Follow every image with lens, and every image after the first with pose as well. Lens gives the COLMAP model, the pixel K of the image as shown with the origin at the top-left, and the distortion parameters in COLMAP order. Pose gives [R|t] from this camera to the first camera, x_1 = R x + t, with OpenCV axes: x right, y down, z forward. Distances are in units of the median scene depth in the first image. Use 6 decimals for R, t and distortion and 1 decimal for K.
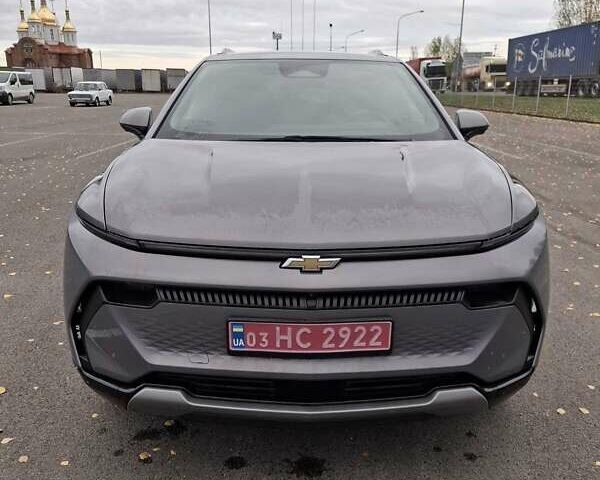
lens RADIAL K [[608.6, 0, 301.0], [0, 608.6, 241.6], [0, 0, 1]] dist [0.046954, 0.000000]
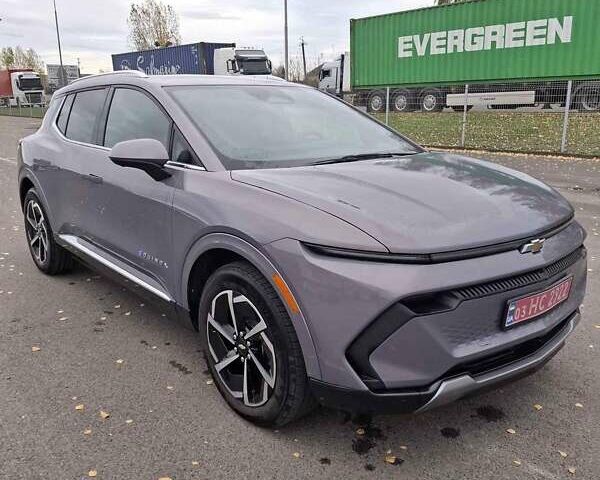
lens RADIAL K [[608.6, 0, 298.5], [0, 608.6, 238.6], [0, 0, 1]] dist [0.046954, 0.000000]
pose [[0.747805, -0.161157, 0.644062, -1.144813], [0.175057, 0.983625, 0.042868, -0.119130], [-0.640424, 0.080690, 0.763771, 0.290638]]
